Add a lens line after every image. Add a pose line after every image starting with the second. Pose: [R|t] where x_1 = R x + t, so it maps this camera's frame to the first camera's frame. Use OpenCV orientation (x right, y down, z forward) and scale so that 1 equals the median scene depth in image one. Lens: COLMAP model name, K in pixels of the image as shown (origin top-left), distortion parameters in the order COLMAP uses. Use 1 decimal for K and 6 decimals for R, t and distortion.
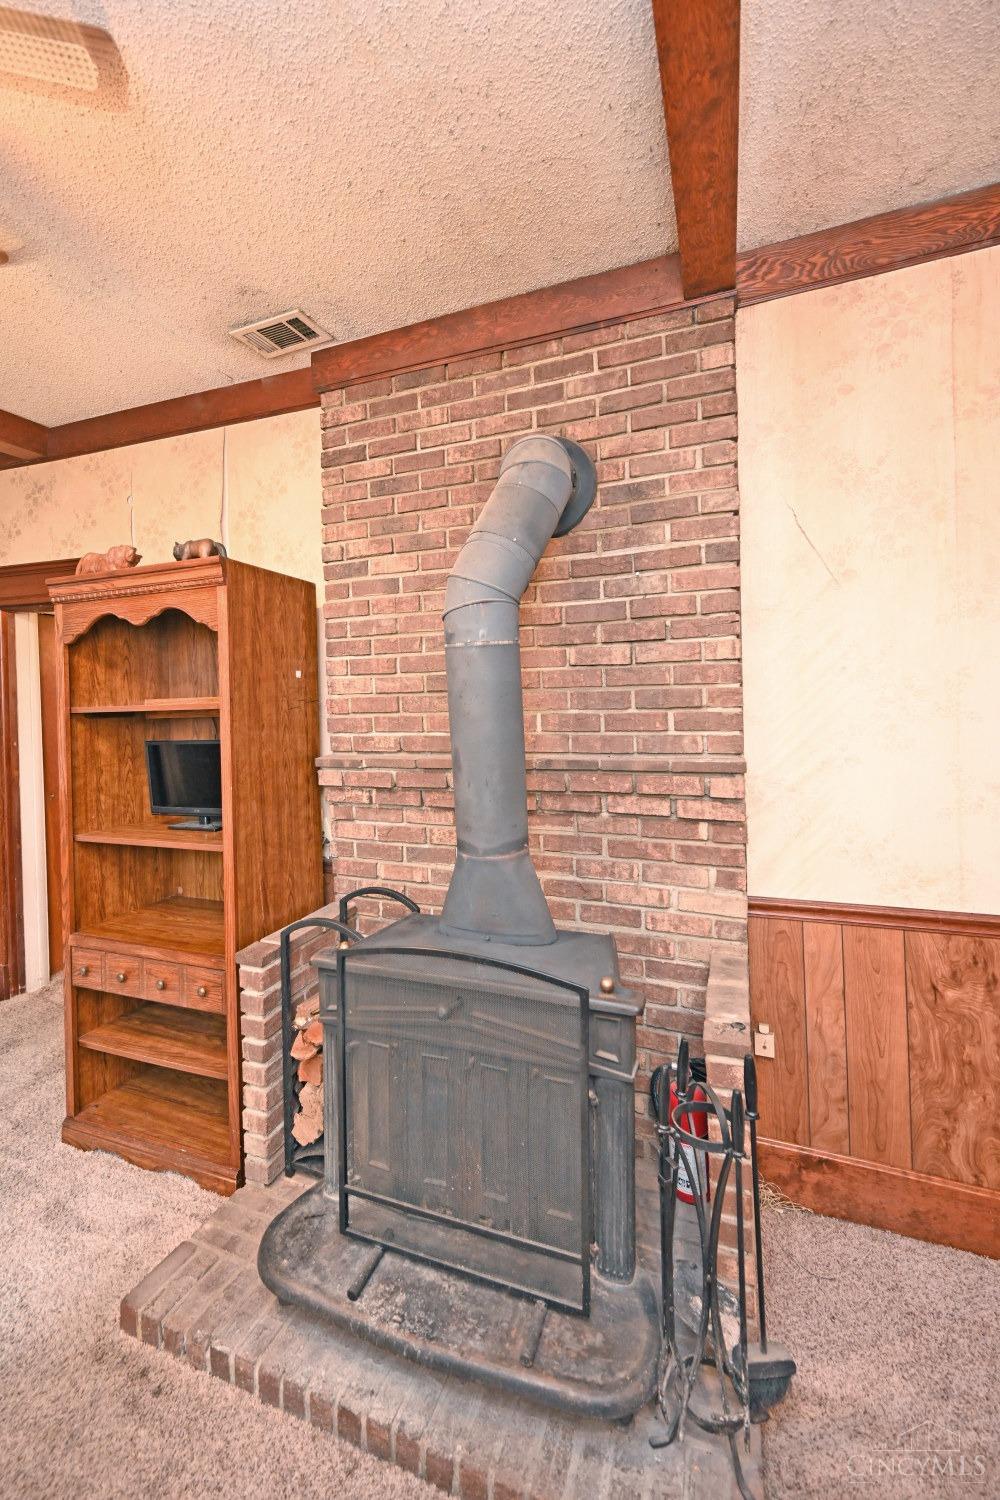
lens RADIAL K [[605.2, 0, 410.8], [0, 605.2, 705.6], [0, 0, 1]] dist [-0.002965, -0.000096]
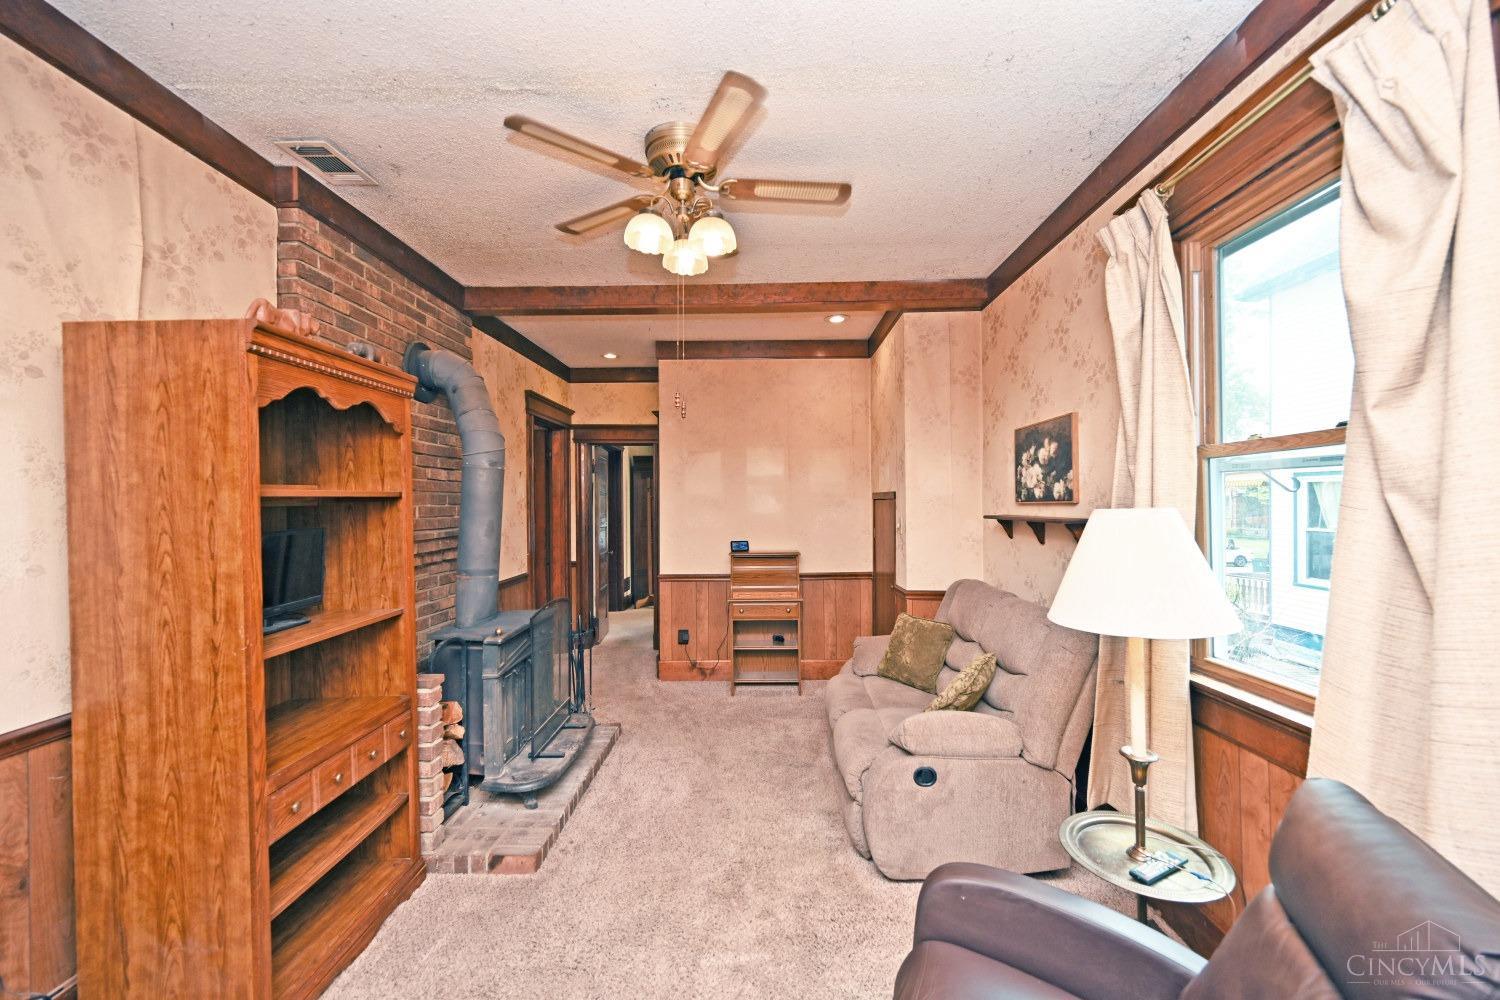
lens RADIAL K [[605.2, 0, 750.2], [0, 605.2, 503.4], [0, 0, 1]] dist [-0.002965, -0.000096]
pose [[-0.358598, 0.025467, 0.933145, -1.644014], [0.027976, 0.999472, -0.016526, 0.056306], [-0.933073, 0.020179, -0.359121, 0.748775]]
